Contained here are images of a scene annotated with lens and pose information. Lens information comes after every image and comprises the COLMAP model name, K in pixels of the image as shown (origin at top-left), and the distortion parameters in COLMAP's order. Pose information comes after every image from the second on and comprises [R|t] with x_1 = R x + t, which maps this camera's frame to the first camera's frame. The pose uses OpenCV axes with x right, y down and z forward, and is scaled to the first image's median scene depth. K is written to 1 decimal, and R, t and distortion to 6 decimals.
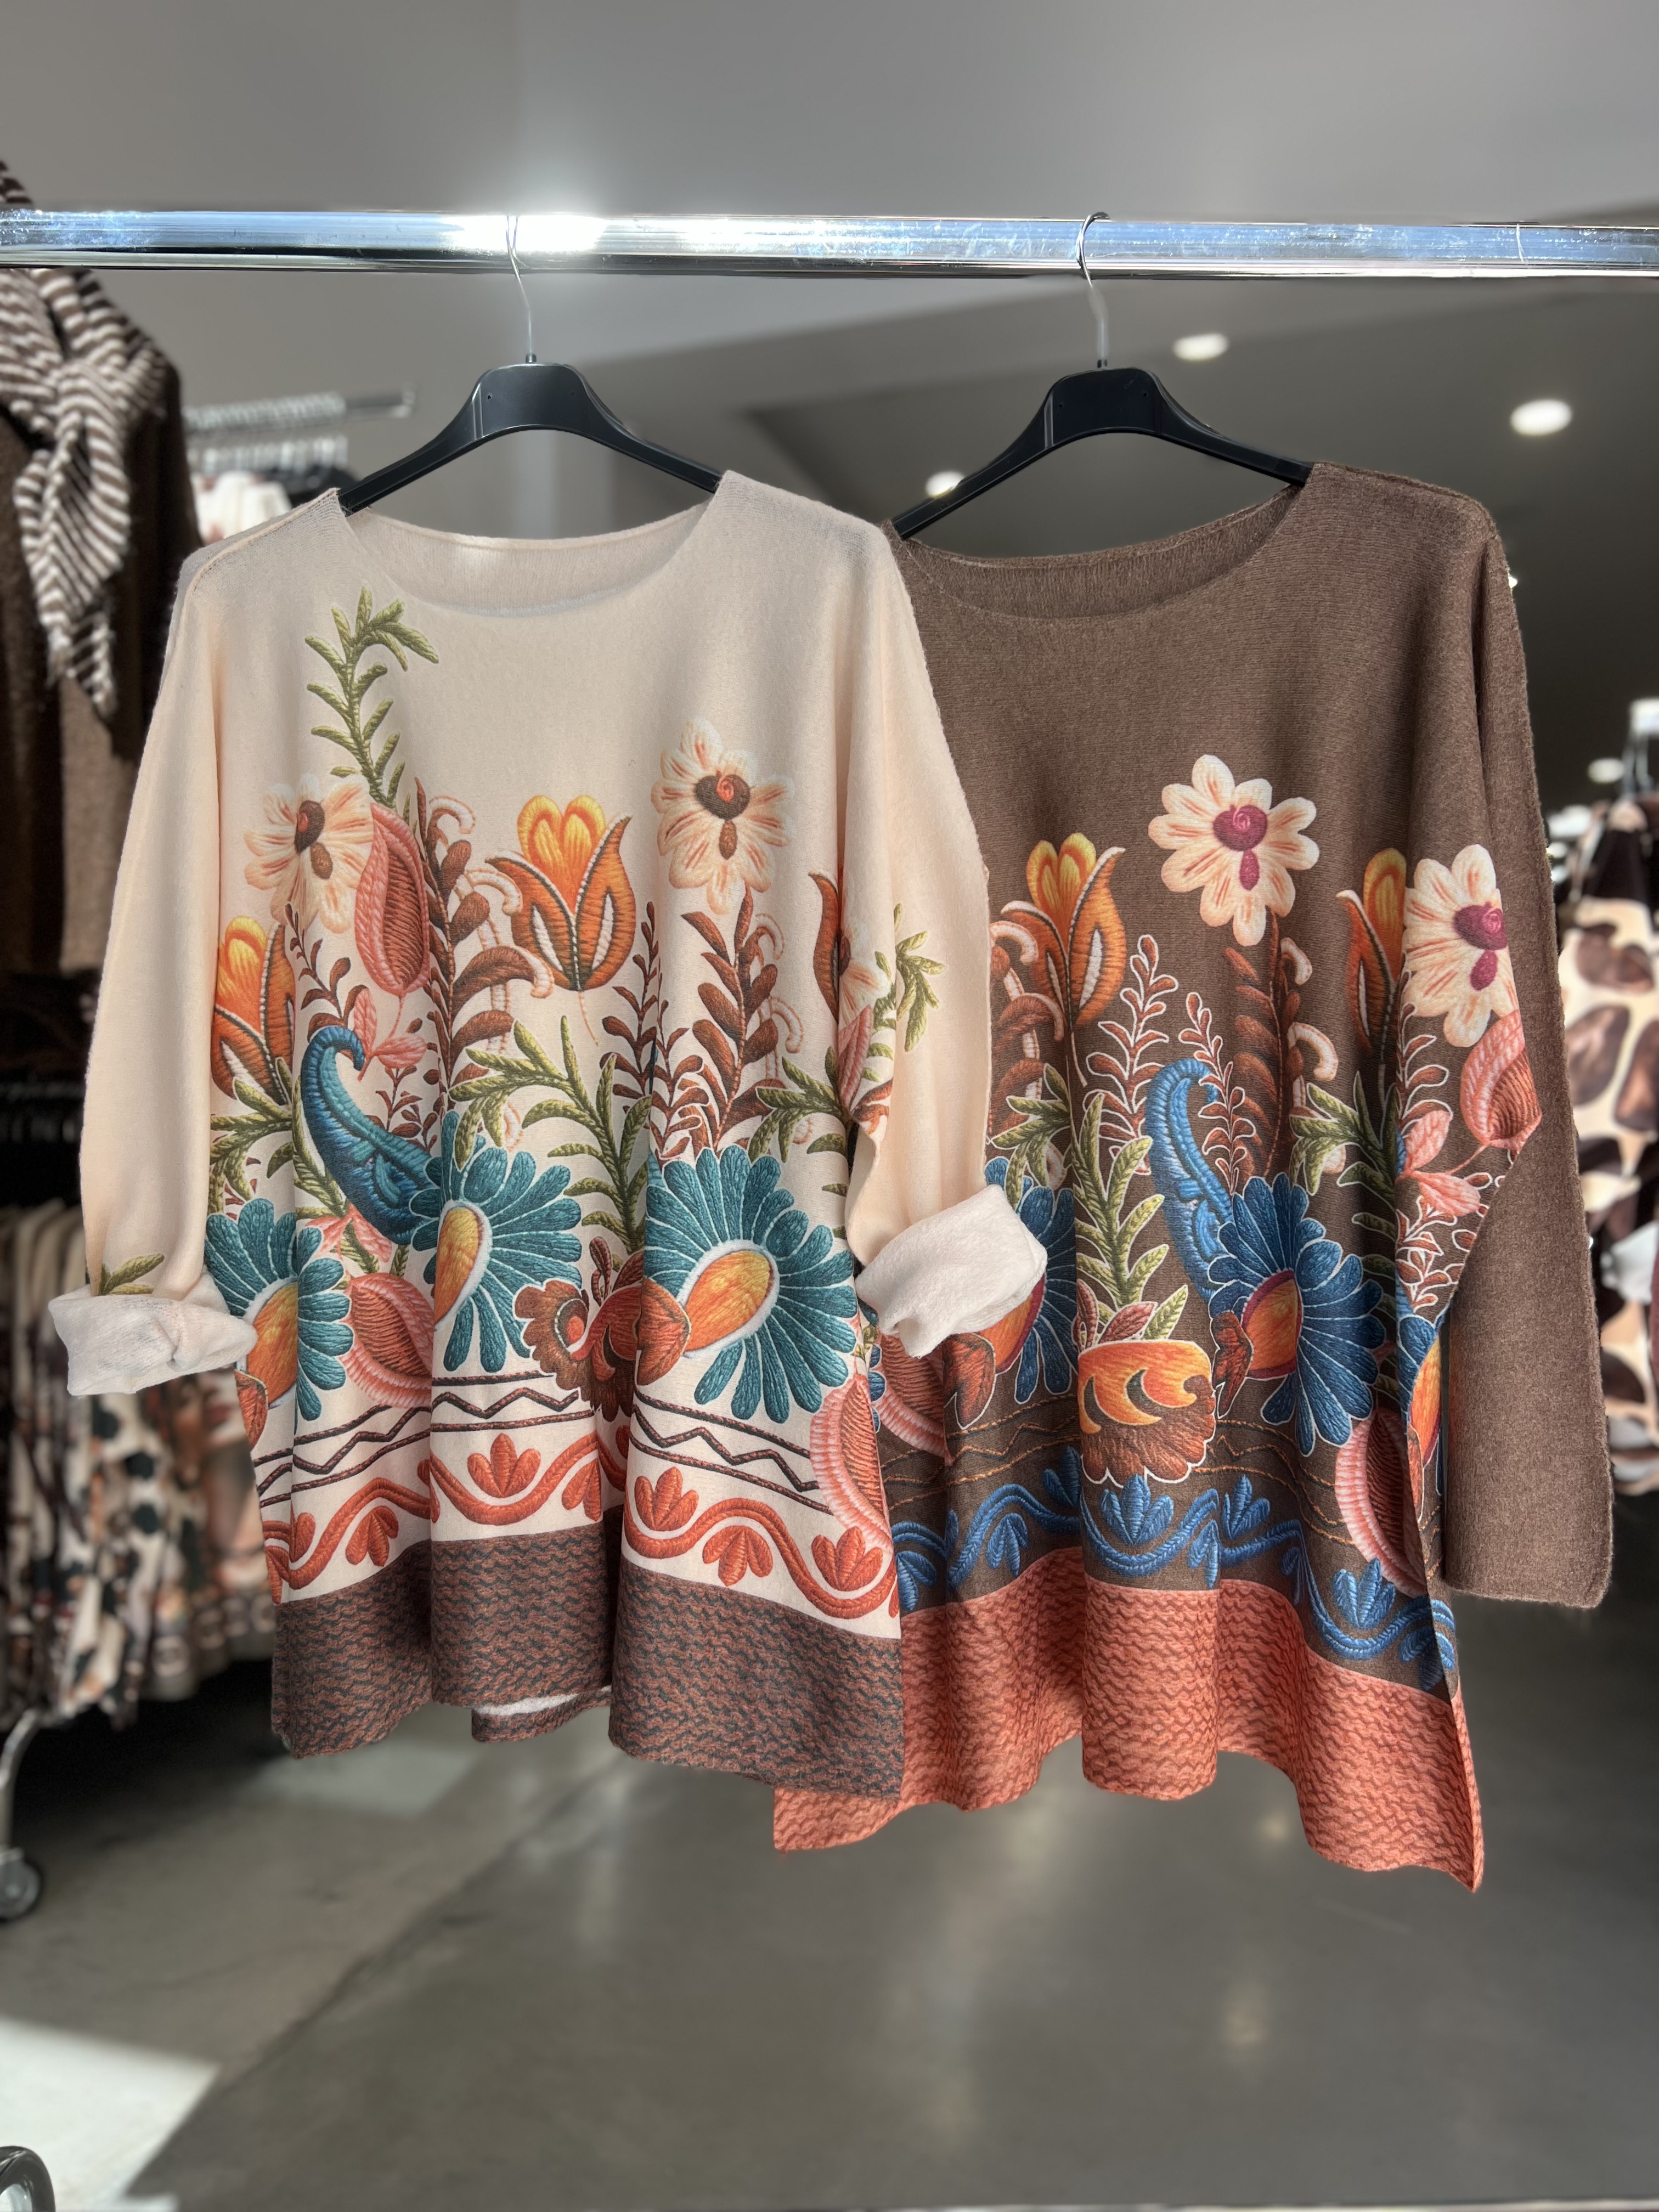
lens RADIAL K [[1697.7, 0, 833.8], [0, 1697.7, 1094.5], [0, 0, 1]] dist [0.071739, -0.054166]
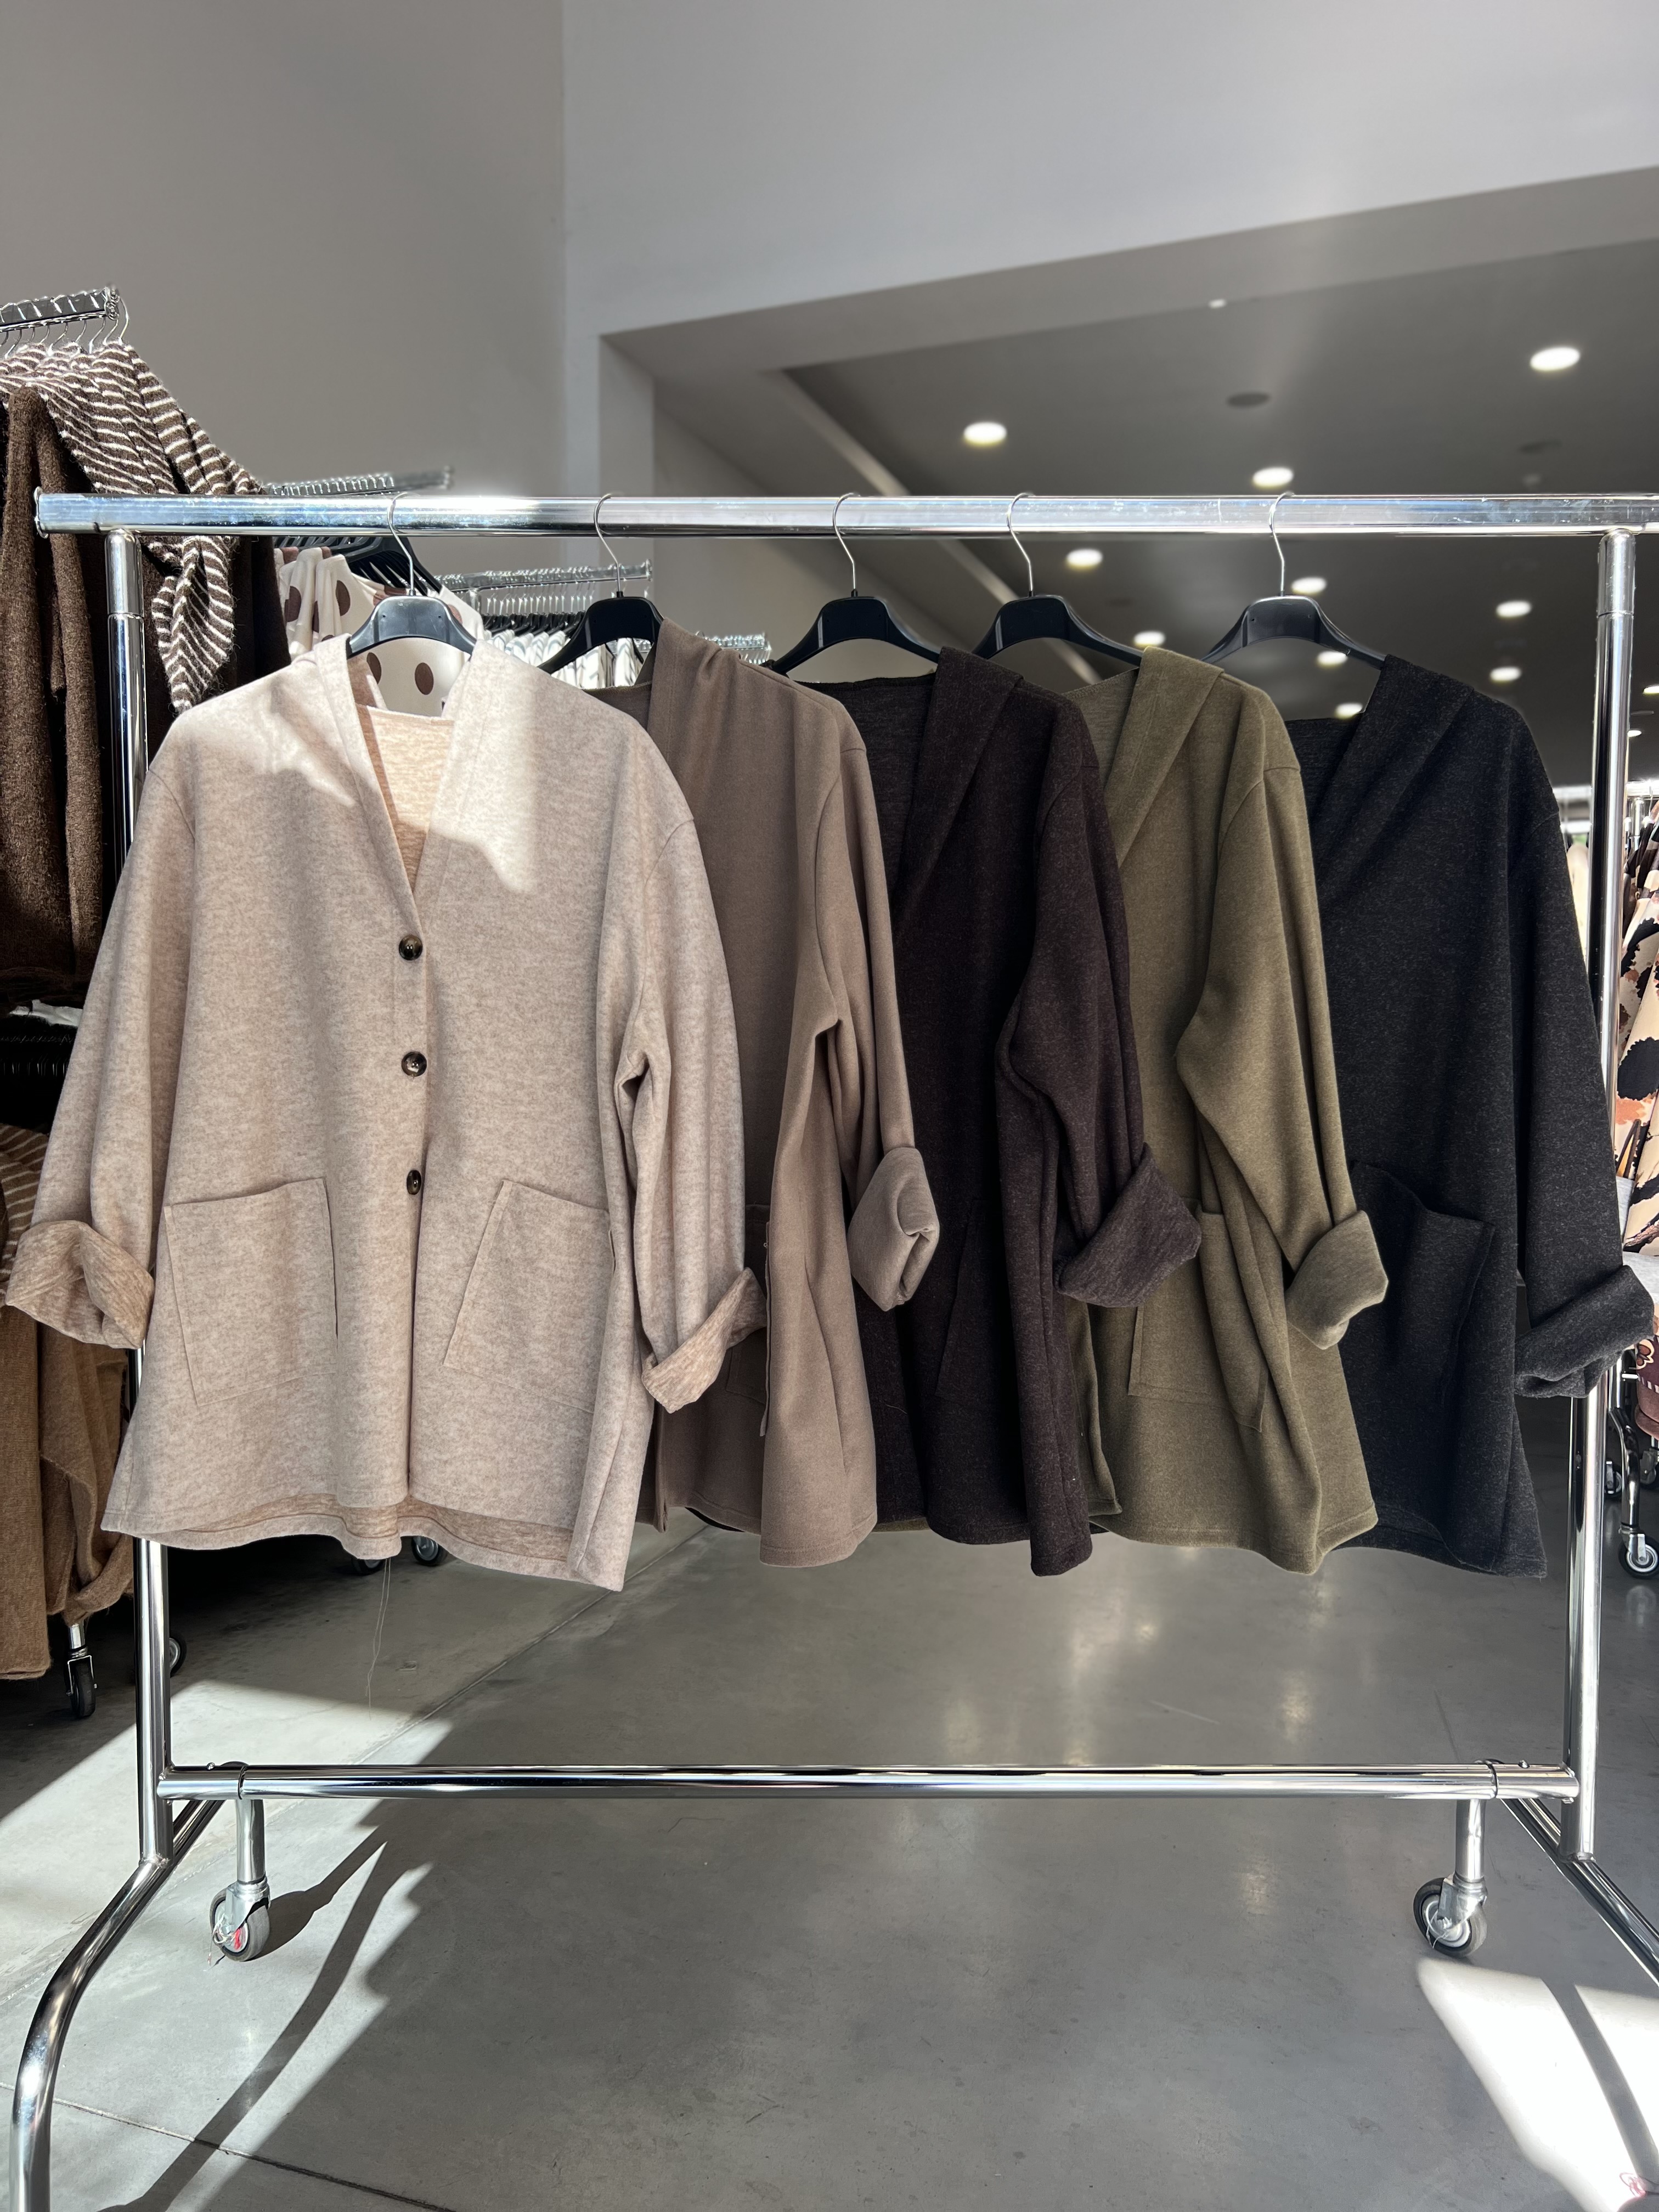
lens RADIAL K [[1697.7, 0, 828.9], [0, 1697.7, 1113.4], [0, 0, 1]] dist [0.071739, -0.054166]
pose [[0.999160, 0.001912, -0.040932, 0.108985], [0.000548, 0.998198, 0.060012, -0.035208], [0.040973, -0.059984, 0.997358, -0.337909]]
